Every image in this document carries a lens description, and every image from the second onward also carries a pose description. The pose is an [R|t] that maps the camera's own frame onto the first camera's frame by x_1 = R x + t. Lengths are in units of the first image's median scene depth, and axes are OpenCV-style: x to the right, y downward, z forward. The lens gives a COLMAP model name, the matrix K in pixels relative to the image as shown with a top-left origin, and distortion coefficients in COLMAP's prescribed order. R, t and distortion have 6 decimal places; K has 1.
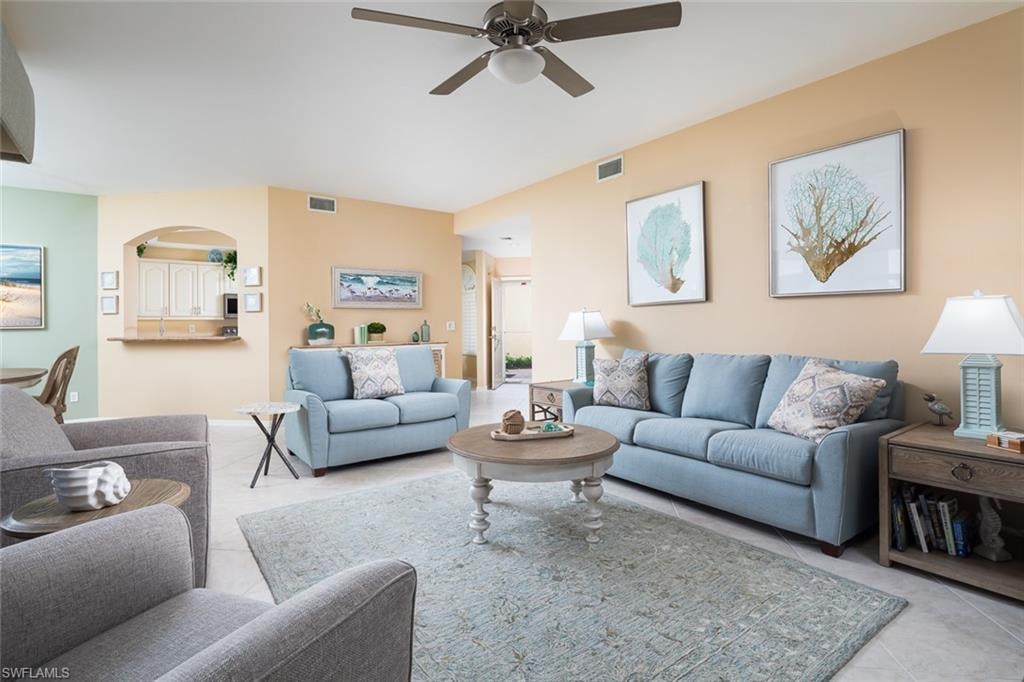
lens RADIAL K [[503.4, 0, 515.1], [0, 503.4, 330.3], [0, 0, 1]] dist [0.000330, 0.000359]
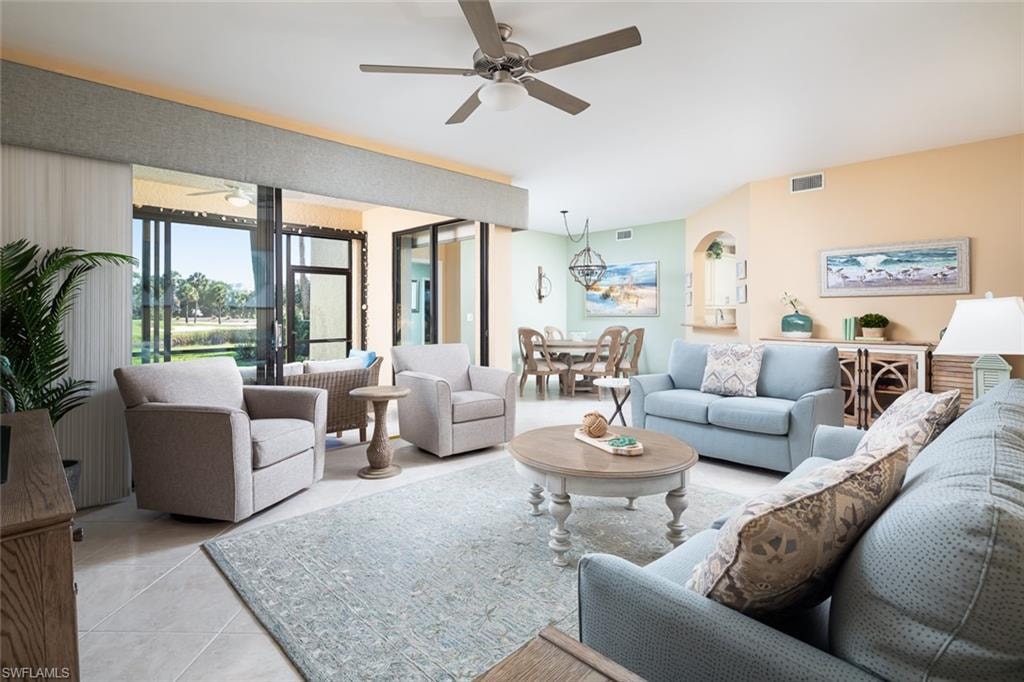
lens RADIAL K [[503.4, 0, 498.5], [0, 503.4, 312.0], [0, 0, 1]] dist [0.000330, 0.000359]
pose [[0.115904, 0.005800, -0.993244, 0.444079], [-0.011646, 0.999922, 0.004480, -0.014993], [0.993192, 0.011048, 0.115962, 0.335113]]
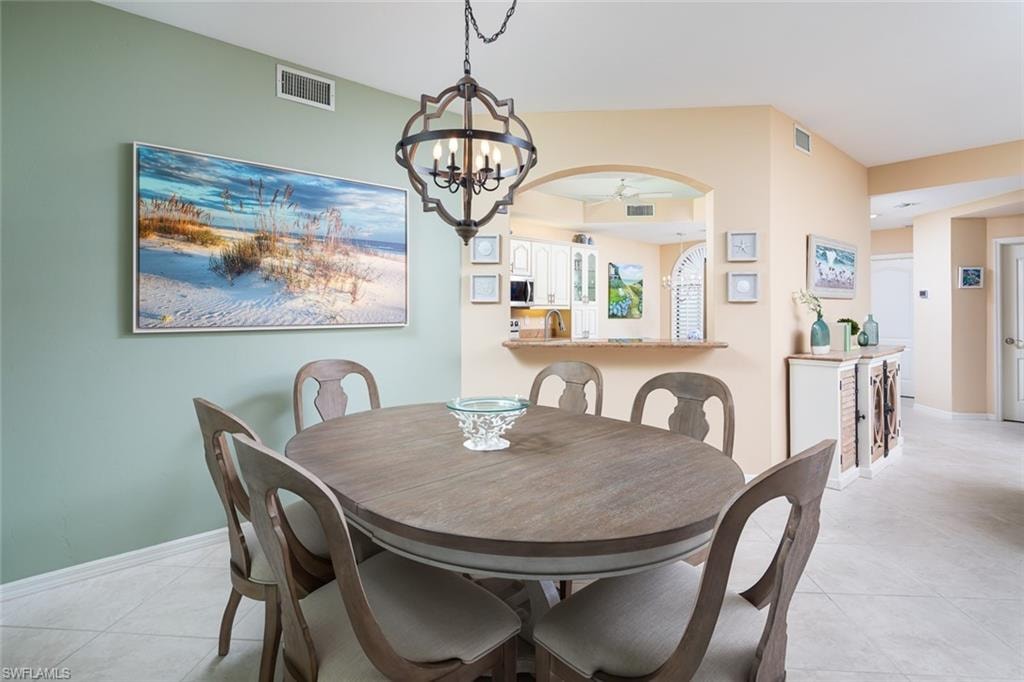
lens RADIAL K [[503.4, 0, 507.4], [0, 503.4, 308.5], [0, 0, 1]] dist [0.000330, 0.000359]
pose [[0.997041, 0.009203, 0.076324, -0.797265], [-0.008184, 0.999873, -0.013648, -0.016629], [-0.076440, 0.012983, 0.996990, 0.363972]]
